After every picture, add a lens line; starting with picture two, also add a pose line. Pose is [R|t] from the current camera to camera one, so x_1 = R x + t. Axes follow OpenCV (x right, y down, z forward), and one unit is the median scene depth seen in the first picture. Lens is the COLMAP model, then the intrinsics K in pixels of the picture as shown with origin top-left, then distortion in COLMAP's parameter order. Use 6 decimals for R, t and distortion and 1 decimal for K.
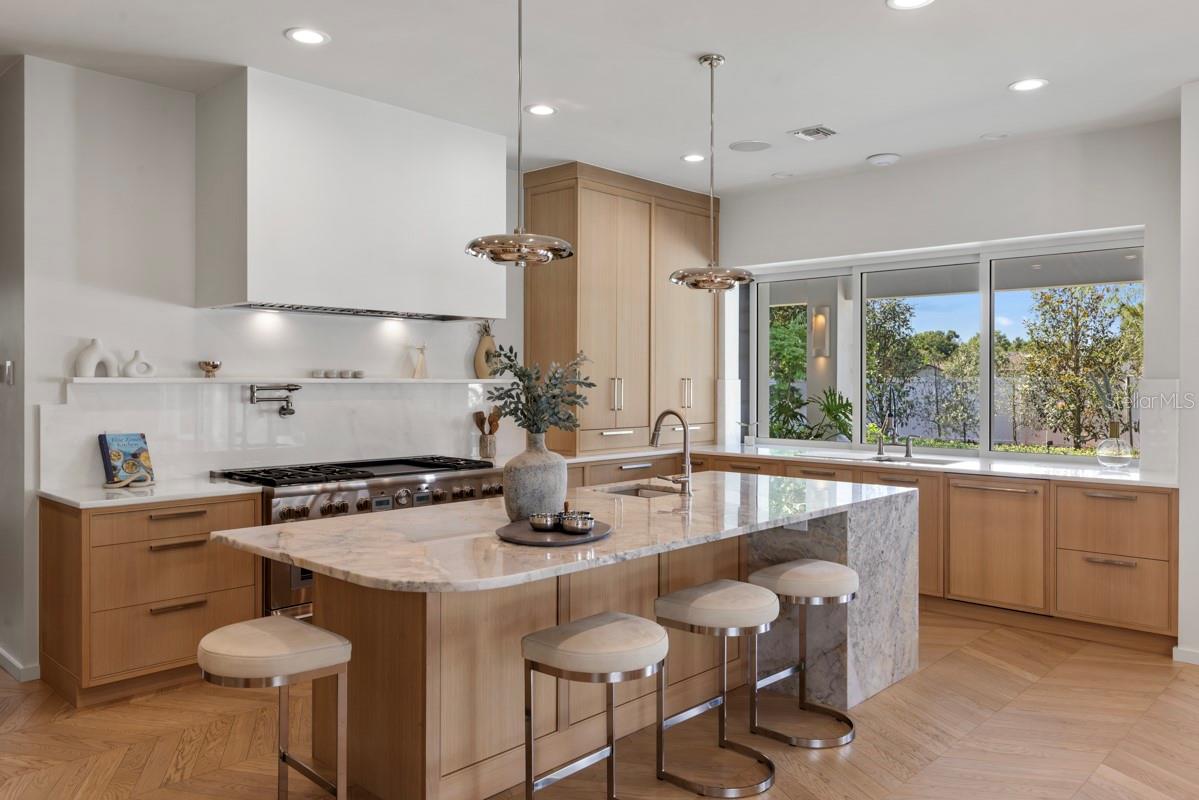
lens RADIAL K [[871.4, 0, 595.9], [0, 871.4, 390.6], [0, 0, 1]] dist [-0.005626, 0.002272]
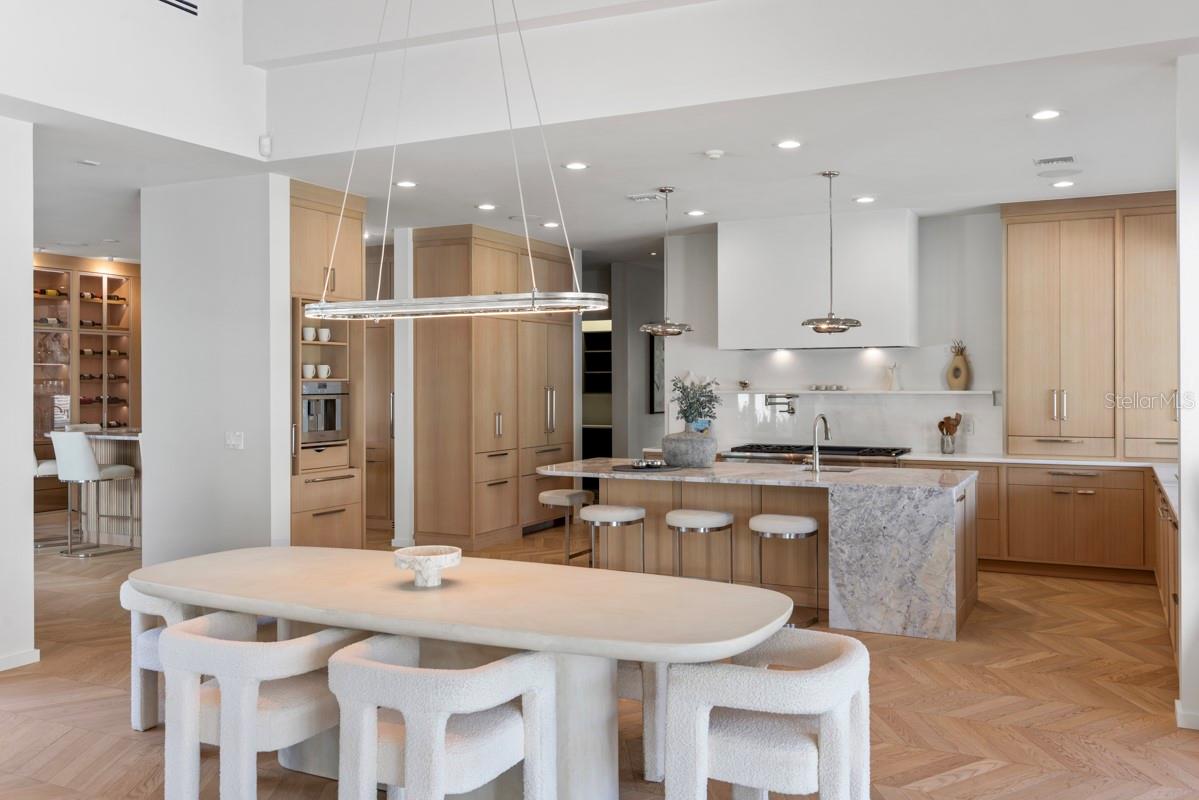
lens RADIAL K [[1027.4, 0, 596.3], [0, 1027.4, 394.6], [0, 0, 1]] dist [0.004423, -0.004364]
pose [[0.253358, 0.004358, -0.967363, 1.304158], [-0.008914, 0.999958, 0.002170, -0.007273], [0.967332, 0.008074, 0.253386, 0.147677]]
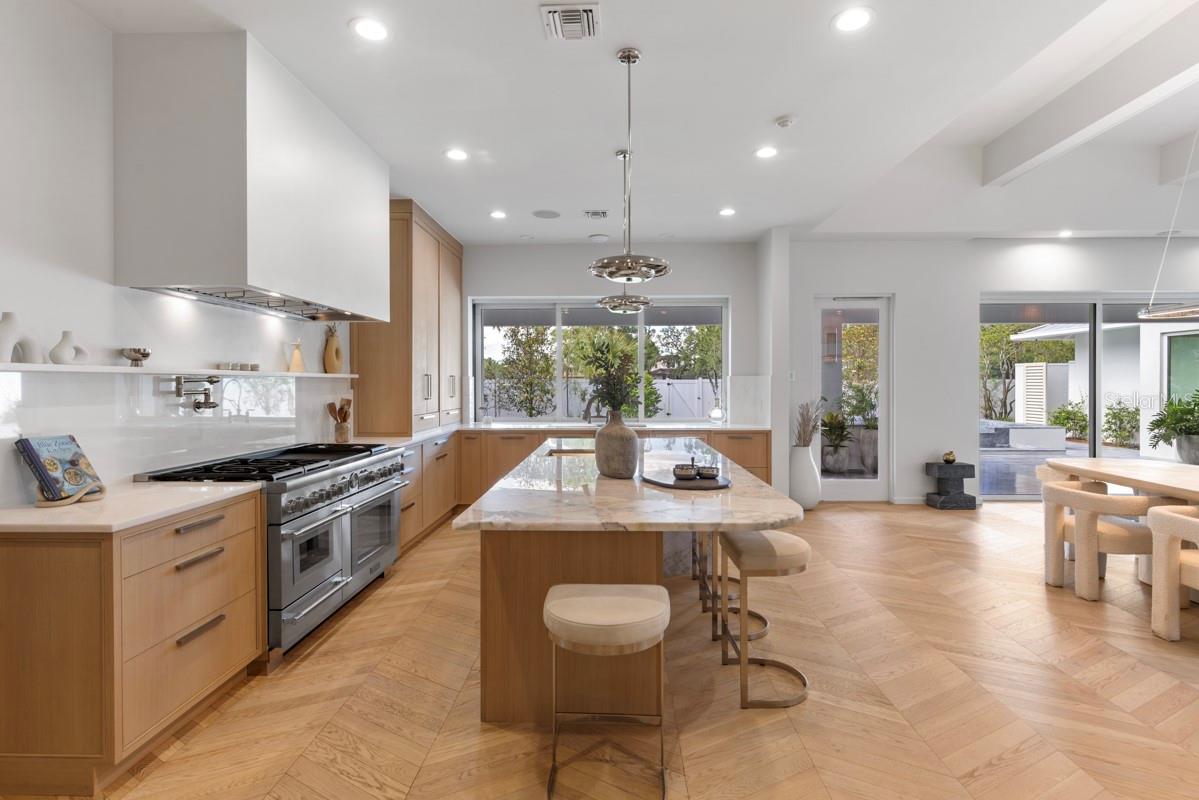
lens RADIAL K [[578.5, 0, 607.1], [0, 578.5, 387.4], [0, 0, 1]] dist [-0.002291, 0.001279]
pose [[0.751413, -0.008727, 0.659775, -0.406131], [0.010563, 0.999943, 0.001196, 0.007944], [-0.659748, 0.006070, 0.751463, 0.220389]]
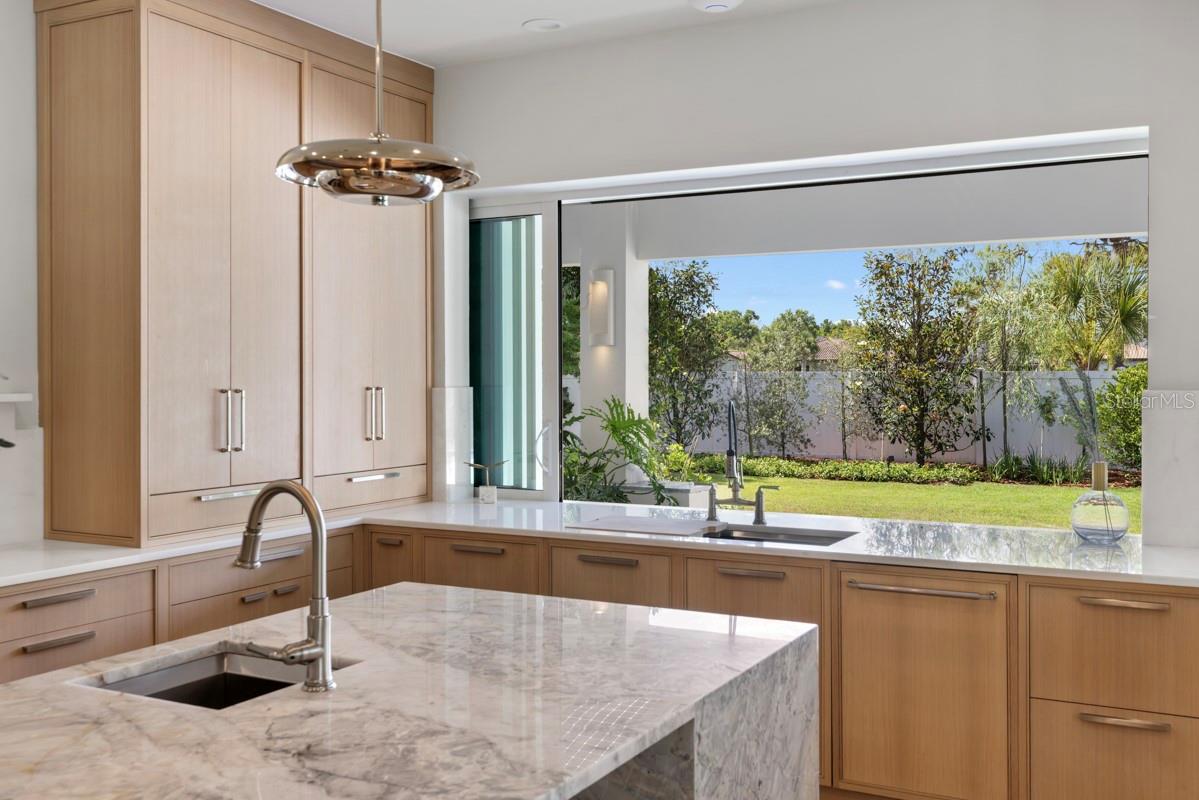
lens RADIAL K [[1176.9, 0, 598.9], [0, 1176.9, 394.0], [0, 0, 1]] dist [0.003085, 0.000000]
pose [[0.967093, -0.008081, 0.254294, 0.066317], [0.006801, 0.999959, 0.005914, -0.016206], [-0.254331, -0.003990, 0.967109, 0.305992]]
